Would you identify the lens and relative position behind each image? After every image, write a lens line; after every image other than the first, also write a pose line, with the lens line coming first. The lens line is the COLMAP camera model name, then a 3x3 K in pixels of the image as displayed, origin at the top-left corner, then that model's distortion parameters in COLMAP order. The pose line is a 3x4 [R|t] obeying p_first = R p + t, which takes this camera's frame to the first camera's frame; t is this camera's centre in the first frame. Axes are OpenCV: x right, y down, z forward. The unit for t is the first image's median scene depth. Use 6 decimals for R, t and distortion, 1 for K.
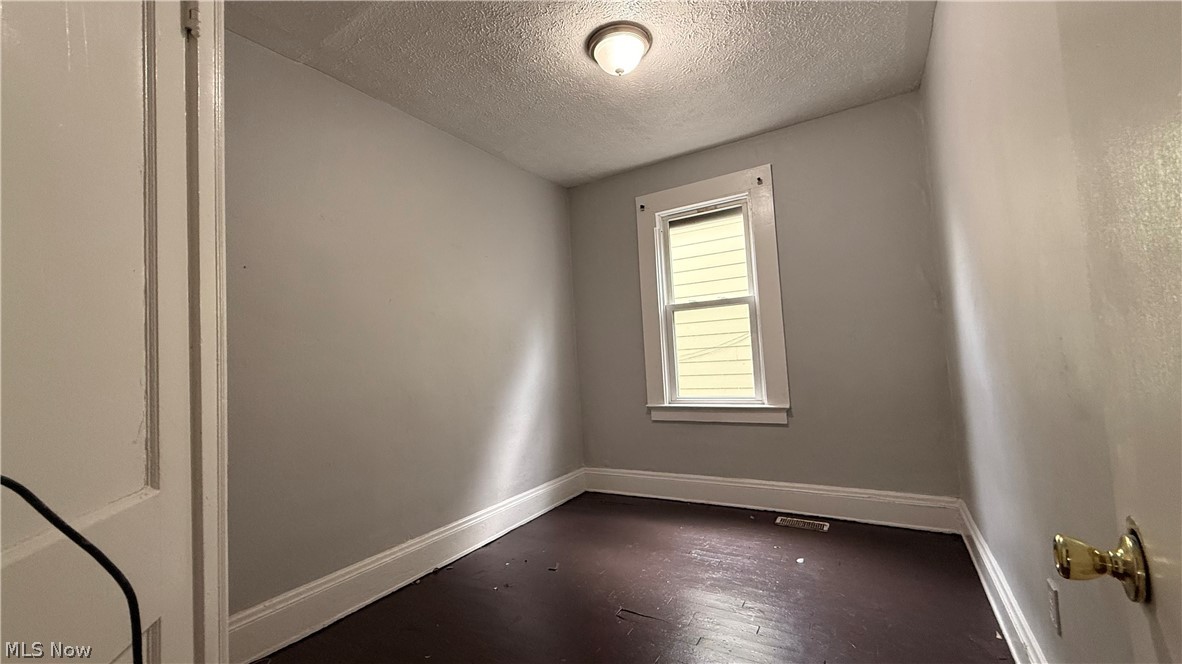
lens RADIAL K [[470.6, 0, 588.1], [0, 470.6, 332.1], [0, 0, 1]] dist [0.000910, 0.000101]
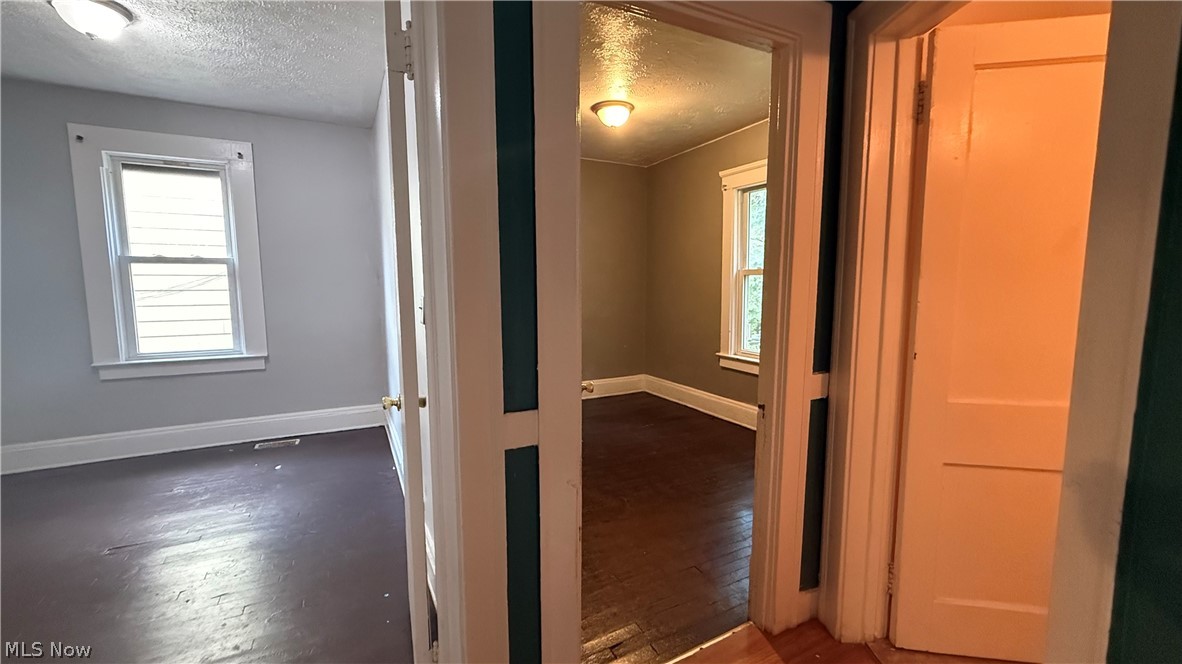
lens RADIAL K [[470.6, 0, 588.1], [0, 470.6, 332.1], [0, 0, 1]] dist [0.000910, 0.000101]
pose [[0.516269, -0.038825, 0.855546, -0.177355], [-0.077996, 0.992689, 0.092115, -0.074213], [-0.852867, -0.114286, 0.509467, -0.310615]]
